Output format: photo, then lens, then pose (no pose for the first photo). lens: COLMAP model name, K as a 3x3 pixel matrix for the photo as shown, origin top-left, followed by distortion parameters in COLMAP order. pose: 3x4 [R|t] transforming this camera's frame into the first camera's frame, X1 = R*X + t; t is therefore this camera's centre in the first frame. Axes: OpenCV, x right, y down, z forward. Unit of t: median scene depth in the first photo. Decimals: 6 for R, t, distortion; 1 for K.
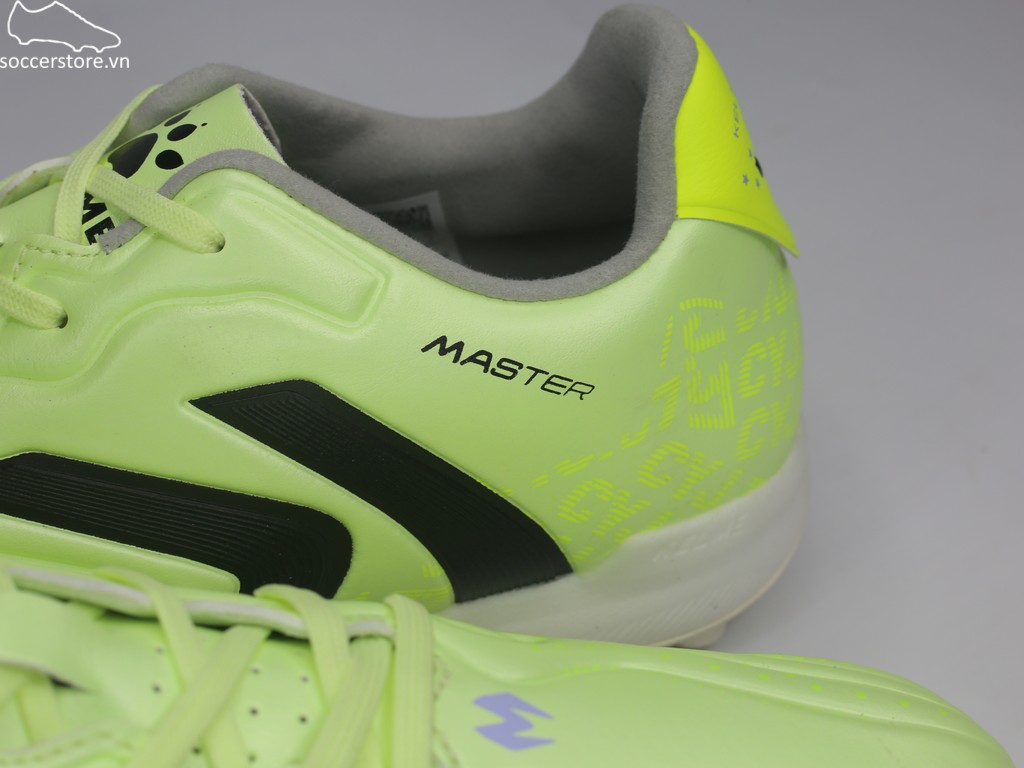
lens RADIAL K [[1917.5, 0, 488.1], [0, 1917.5, 396.8], [0, 0, 1]] dist [-0.141677, 0.000000]
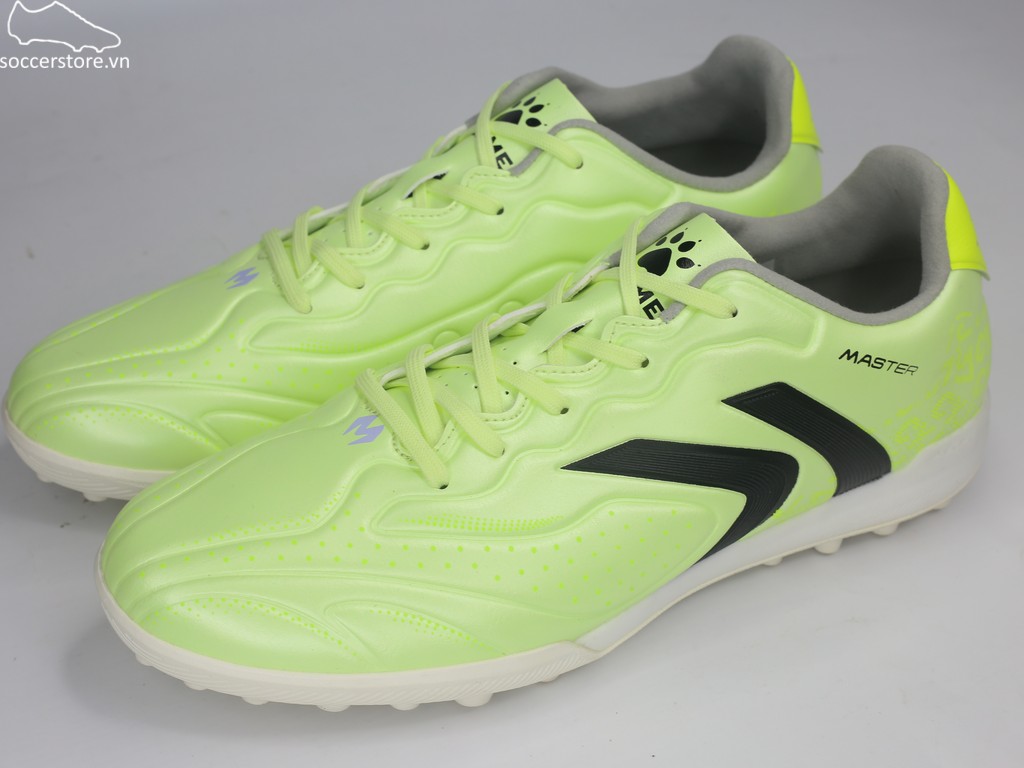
lens RADIAL K [[1917.5, 0, 508.2], [0, 1917.5, 384.6], [0, 0, 1]] dist [-0.141677, 0.000000]
pose [[0.979548, -0.109850, 0.168577, -0.629617], [0.105244, 0.993793, 0.036048, -0.094847], [-0.171490, -0.017569, 0.985029, -0.707153]]
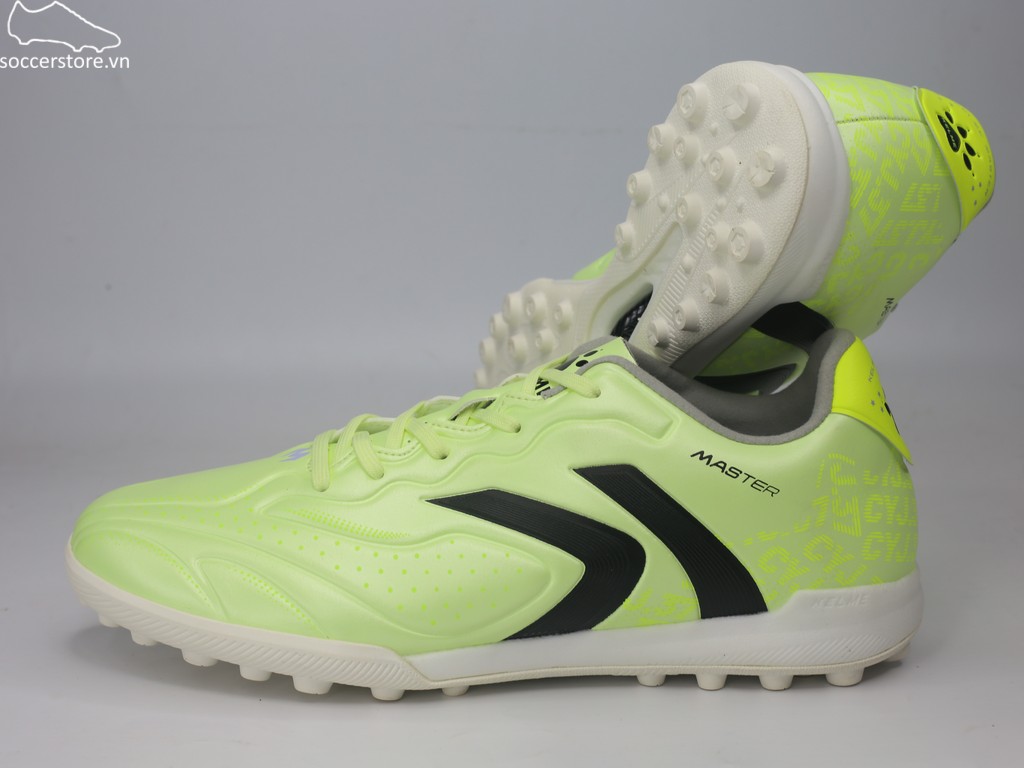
lens RADIAL K [[1917.5, 0, 514.9], [0, 1917.5, 385.3], [0, 0, 1]] dist [-0.141677, 0.000000]
pose [[0.963292, 0.066134, -0.260181, 0.292916], [-0.160393, 0.918964, -0.360250, 0.634080], [0.215273, 0.388757, 0.895838, -0.823837]]
